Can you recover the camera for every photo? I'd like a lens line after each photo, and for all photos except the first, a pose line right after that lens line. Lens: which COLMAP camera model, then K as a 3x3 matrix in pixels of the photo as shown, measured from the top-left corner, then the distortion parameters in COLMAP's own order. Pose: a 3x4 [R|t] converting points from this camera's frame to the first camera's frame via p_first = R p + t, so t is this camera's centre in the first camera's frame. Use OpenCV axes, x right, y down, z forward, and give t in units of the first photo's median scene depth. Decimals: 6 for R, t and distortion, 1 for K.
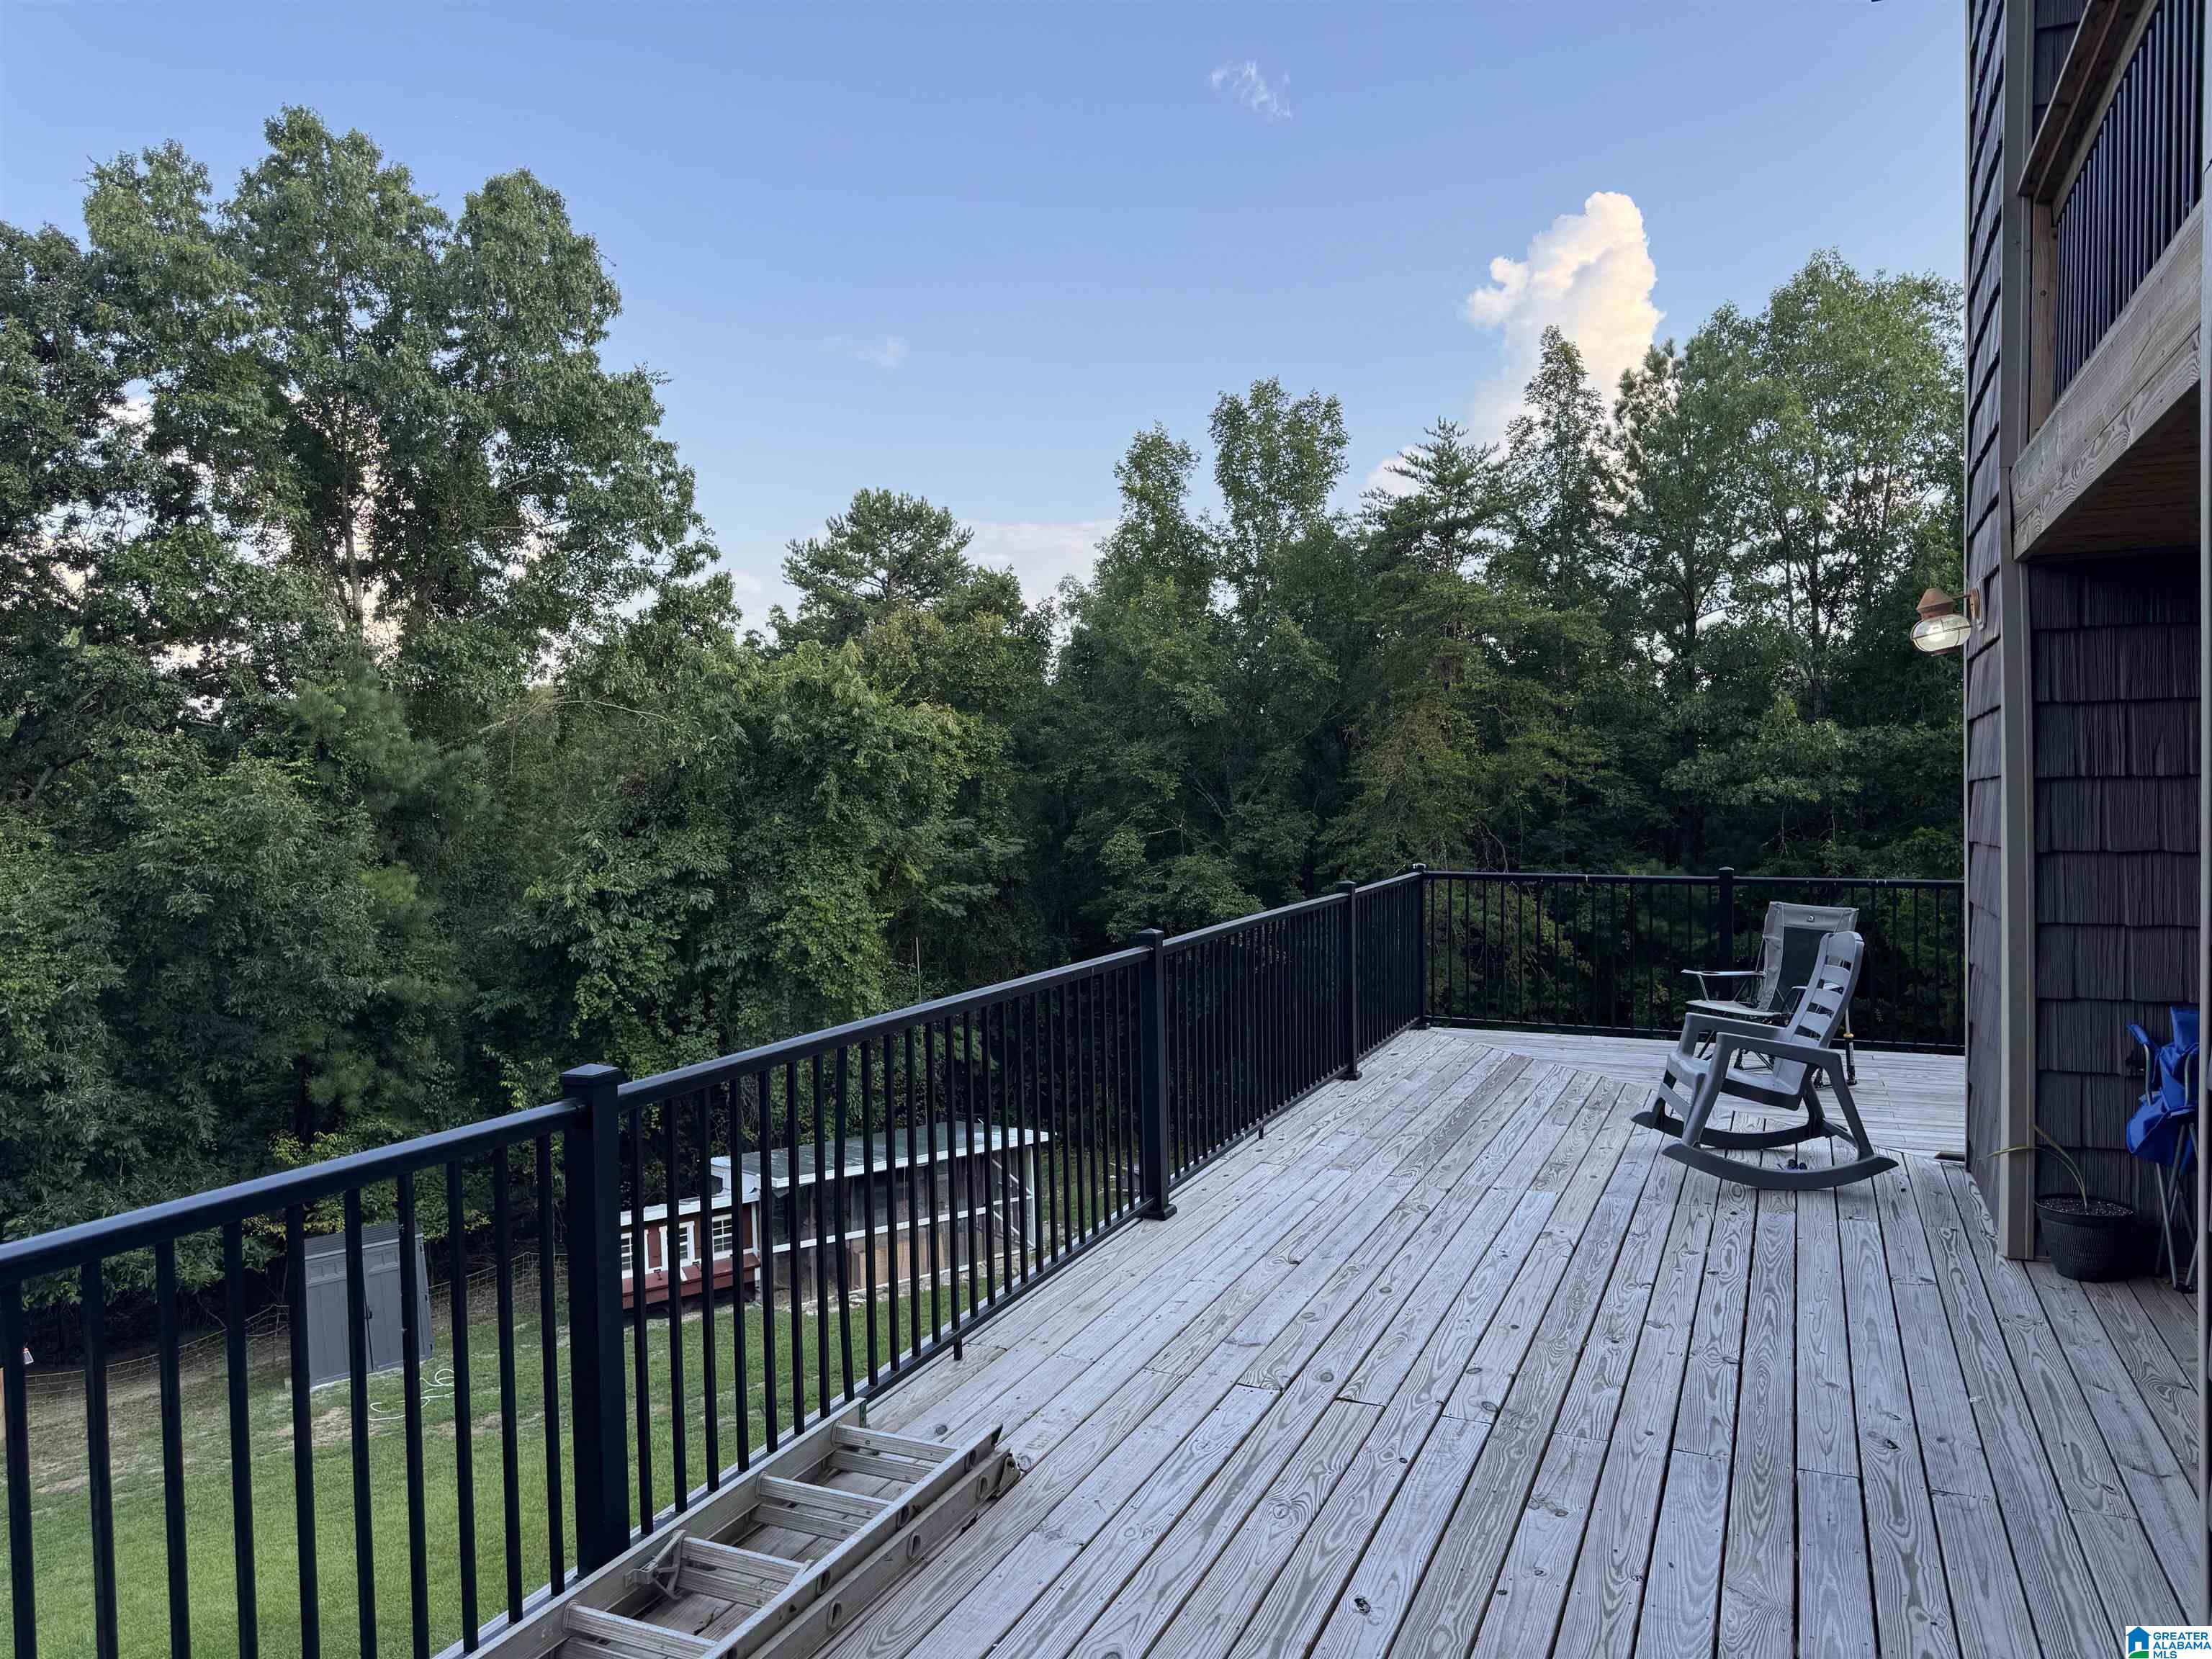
lens RADIAL K [[1531.4, 0, 1075.2], [0, 1531.4, 832.0], [0, 0, 1]] dist [0.094060, -0.148058]
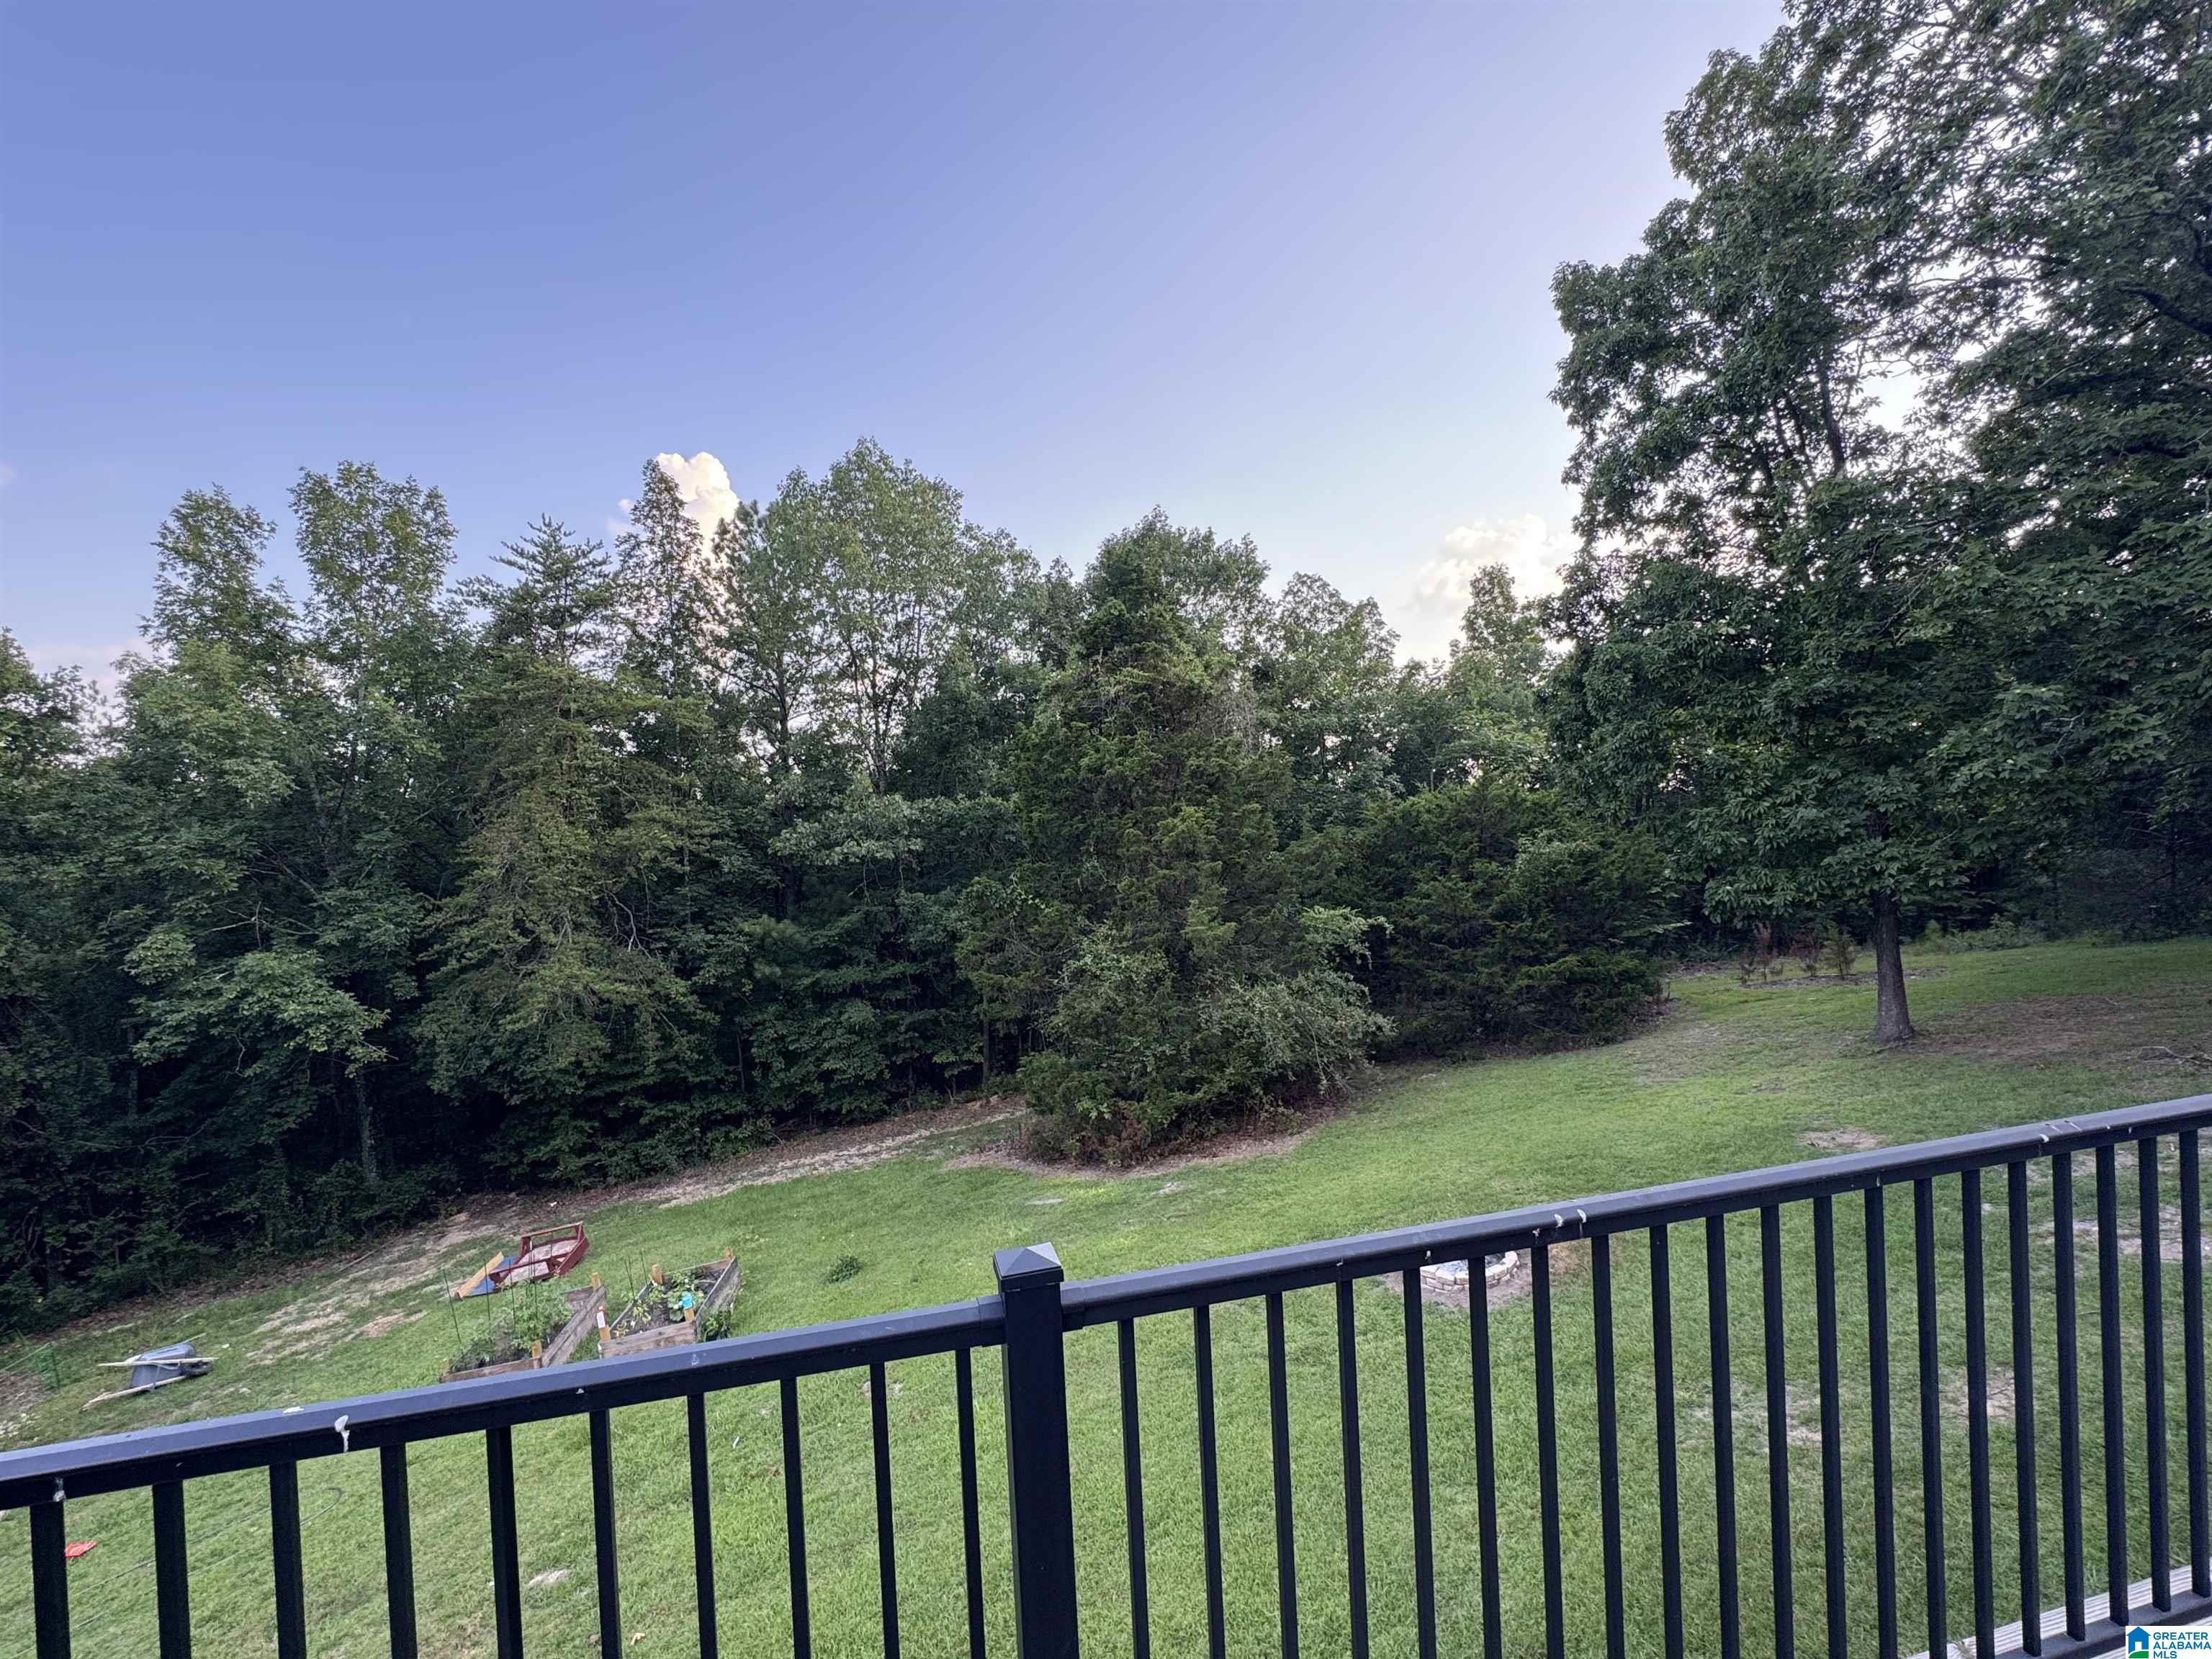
lens RADIAL K [[994.5, 0, 1106.4], [0, 994.5, 833.0], [0, 0, 1]] dist [-0.002540, -0.000825]
pose [[0.771007, -0.032623, 0.635991, 0.091130], [0.063497, 0.997648, -0.025804, -0.007989], [-0.633653, 0.060278, 0.771265, 0.239262]]
